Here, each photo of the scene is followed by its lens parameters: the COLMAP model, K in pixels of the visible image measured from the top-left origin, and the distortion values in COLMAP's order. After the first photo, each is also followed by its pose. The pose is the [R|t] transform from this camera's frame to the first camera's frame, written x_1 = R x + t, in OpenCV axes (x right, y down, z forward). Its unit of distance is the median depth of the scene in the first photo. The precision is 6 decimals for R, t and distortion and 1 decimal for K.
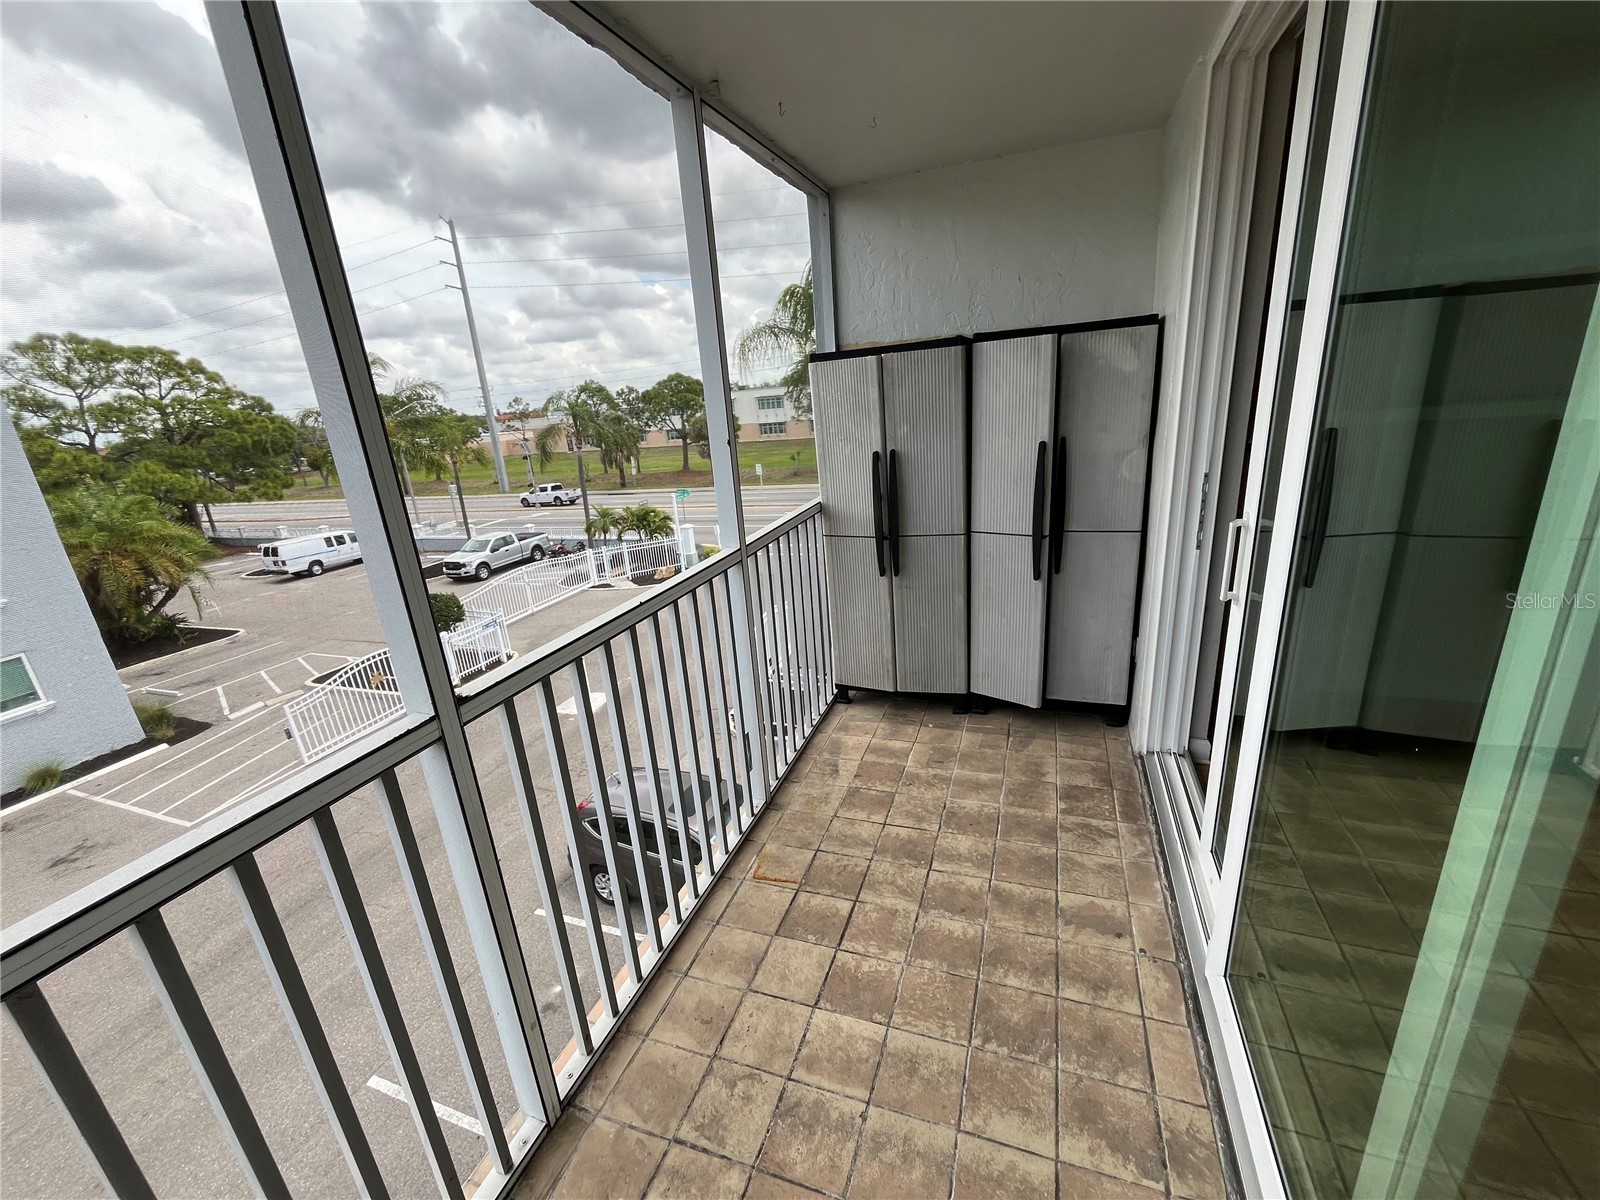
lens RADIAL K [[648.1, 0, 795.3], [0, 648.1, 600.6], [0, 0, 1]] dist [0.000091, -0.000142]
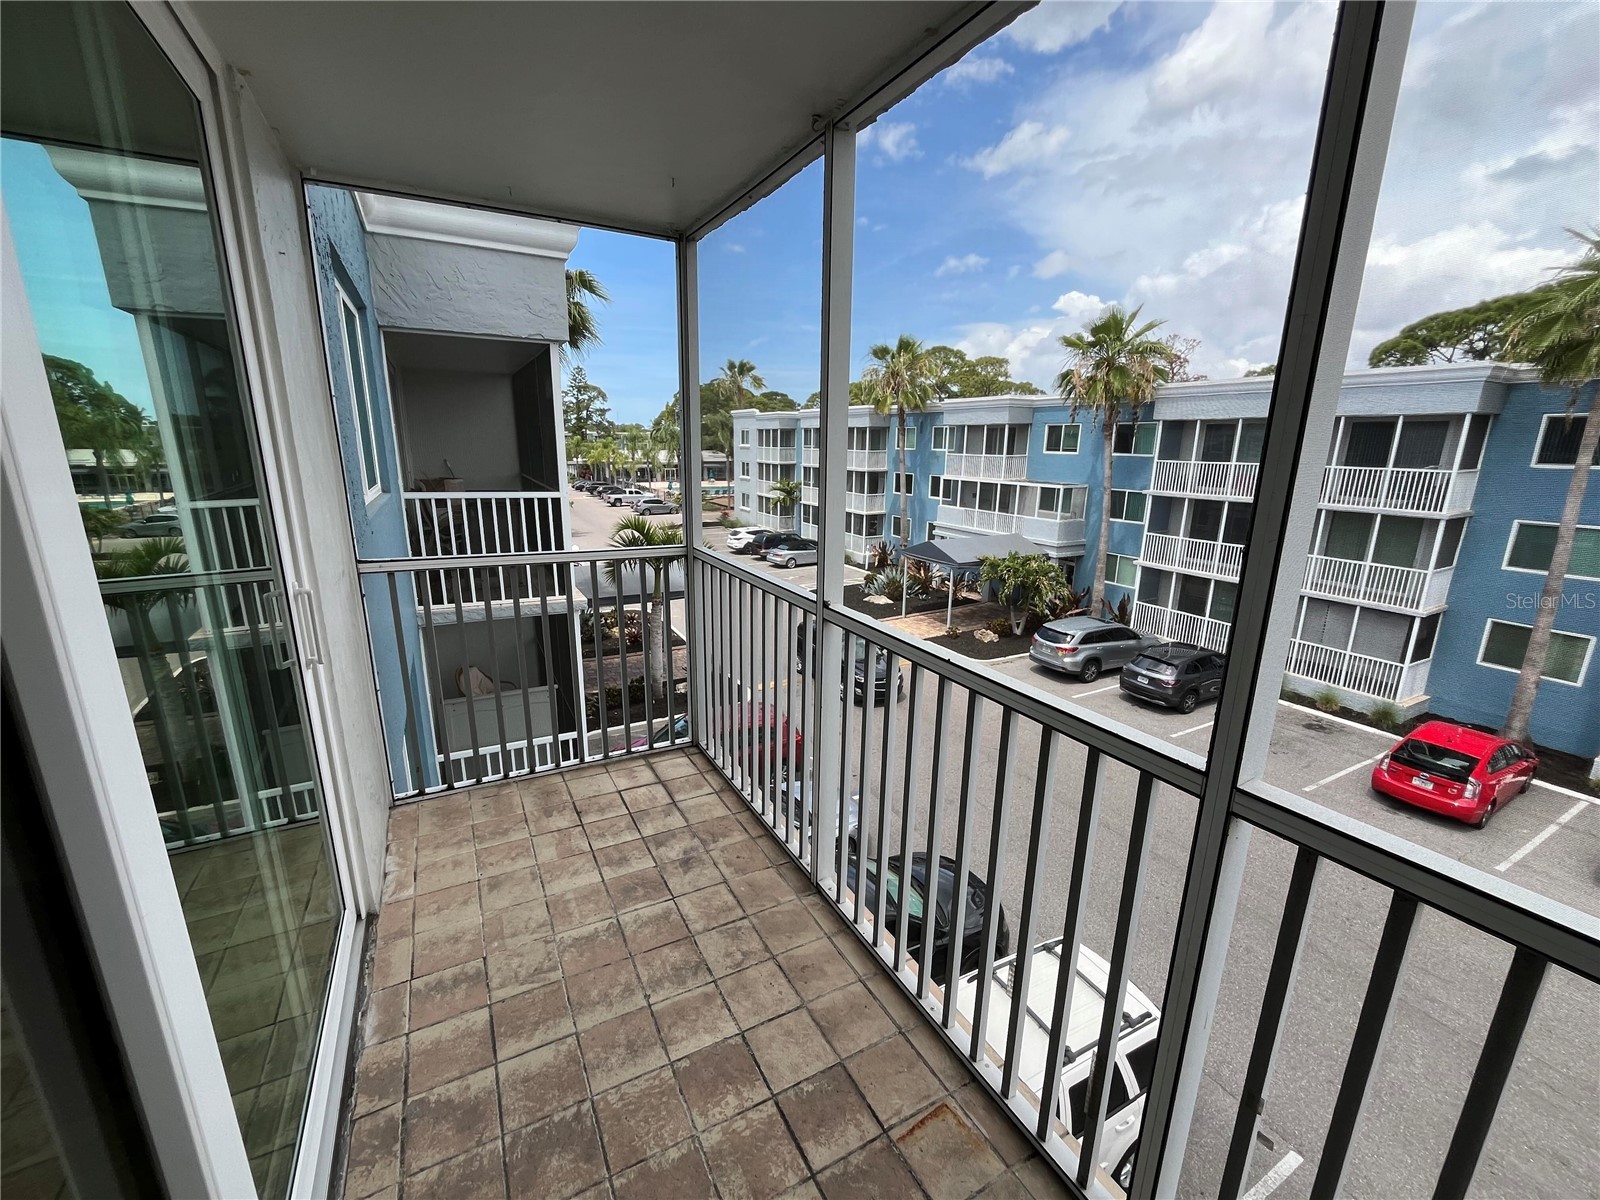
lens RADIAL K [[648.1, 0, 795.3], [0, 648.1, 600.6], [0, 0, 1]] dist [0.000091, -0.000142]
pose [[-0.654655, 0.249448, -0.713584, 0.544906], [-0.190292, 0.859204, 0.474930, -0.471528], [0.731584, 0.446704, -0.515014, 1.306804]]
